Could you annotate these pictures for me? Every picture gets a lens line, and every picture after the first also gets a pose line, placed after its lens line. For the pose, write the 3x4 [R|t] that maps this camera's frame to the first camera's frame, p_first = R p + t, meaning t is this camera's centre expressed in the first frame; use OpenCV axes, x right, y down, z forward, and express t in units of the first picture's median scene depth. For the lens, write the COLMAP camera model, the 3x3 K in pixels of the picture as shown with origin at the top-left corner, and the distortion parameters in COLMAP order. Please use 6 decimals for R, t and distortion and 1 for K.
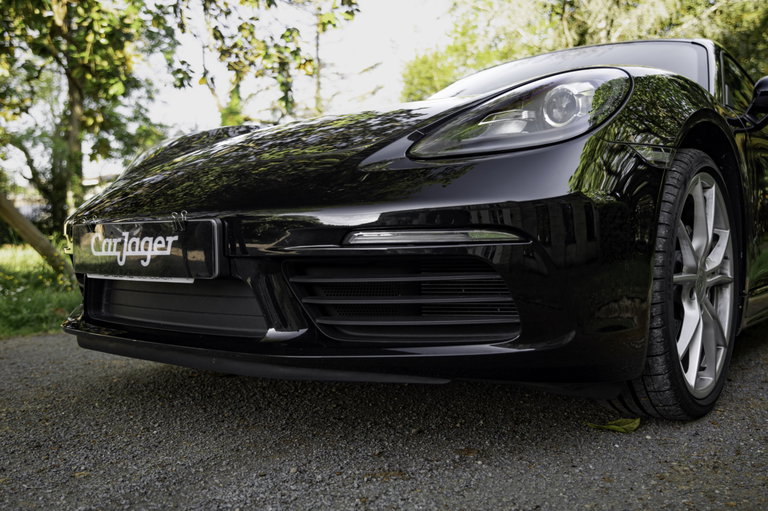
lens RADIAL K [[713.9, 0, 377.5], [0, 713.9, 259.0], [0, 0, 1]] dist [-0.014607, 0.000000]
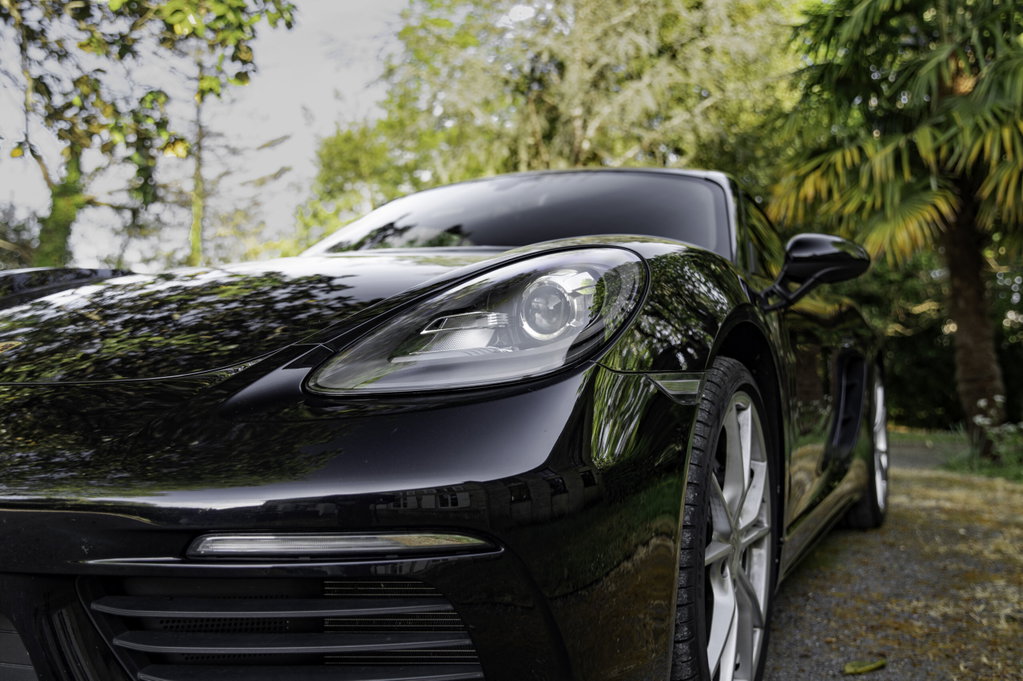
lens RADIAL K [[950.9, 0, 511.9], [0, 950.9, 337.7], [0, 0, 1]] dist [-0.014607, 0.000000]
pose [[0.970957, 0.025591, 0.237880, 0.016865], [-0.010275, 0.997806, -0.065403, -0.116349], [-0.239032, 0.061060, 0.969090, 0.144951]]
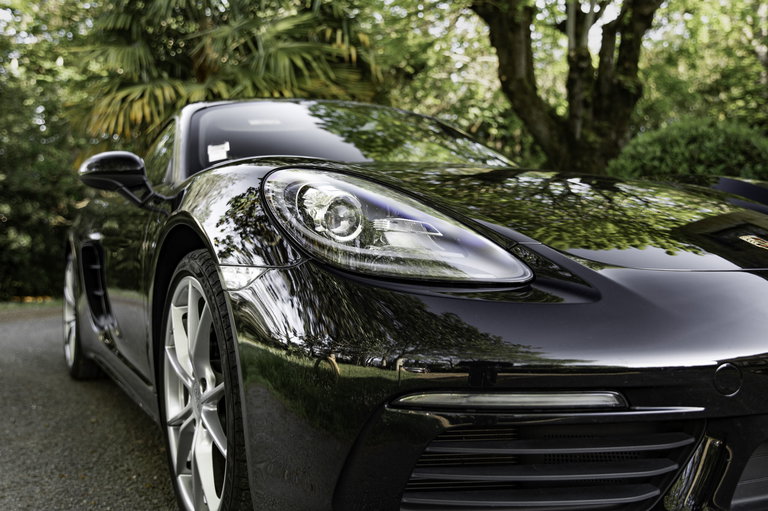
lens RADIAL K [[713.9, 0, 380.5], [0, 713.9, 272.6], [0, 0, 1]] dist [-0.014607, 0.000000]
pose [[0.379011, -0.029558, 0.924920, -1.119476], [0.040419, 0.999065, 0.015365, -0.149263], [-0.924509, 0.031560, 0.379851, 1.111958]]
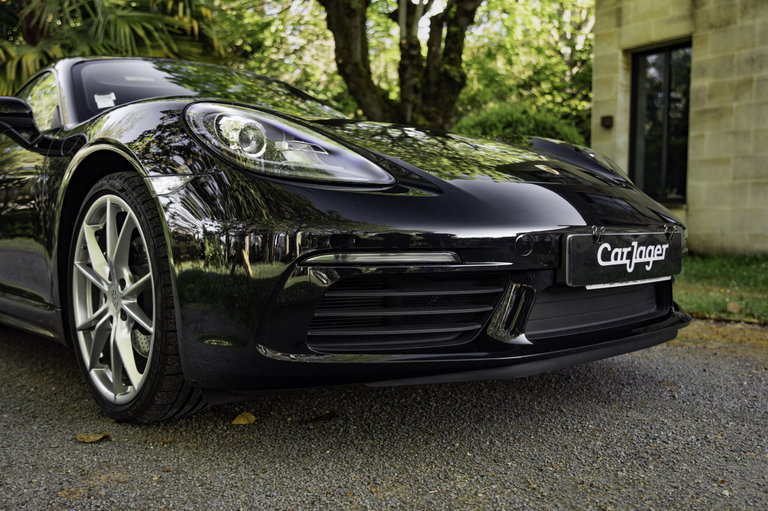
lens RADIAL K [[713.9, 0, 386.0], [0, 713.9, 262.8], [0, 0, 1]] dist [-0.014607, 0.000000]
pose [[0.146827, -0.038497, 0.988413, -1.387149], [0.039941, 0.998658, 0.032963, -0.052142], [-0.988355, 0.034638, 0.148168, 1.110060]]
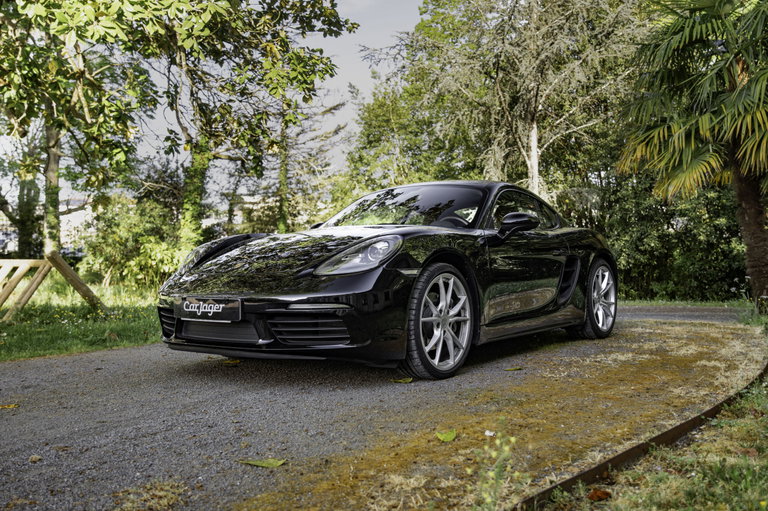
lens RADIAL K [[717.5, 0, 387.0], [0, 717.5, 266.3], [0, 0, 1]] dist [-0.041327, 0.000000]
pose [[0.998134, 0.002215, 0.061024, 0.123522], [-0.000647, 0.999669, -0.025701, -0.087390], [-0.061061, 0.025614, 0.997805, -1.367905]]
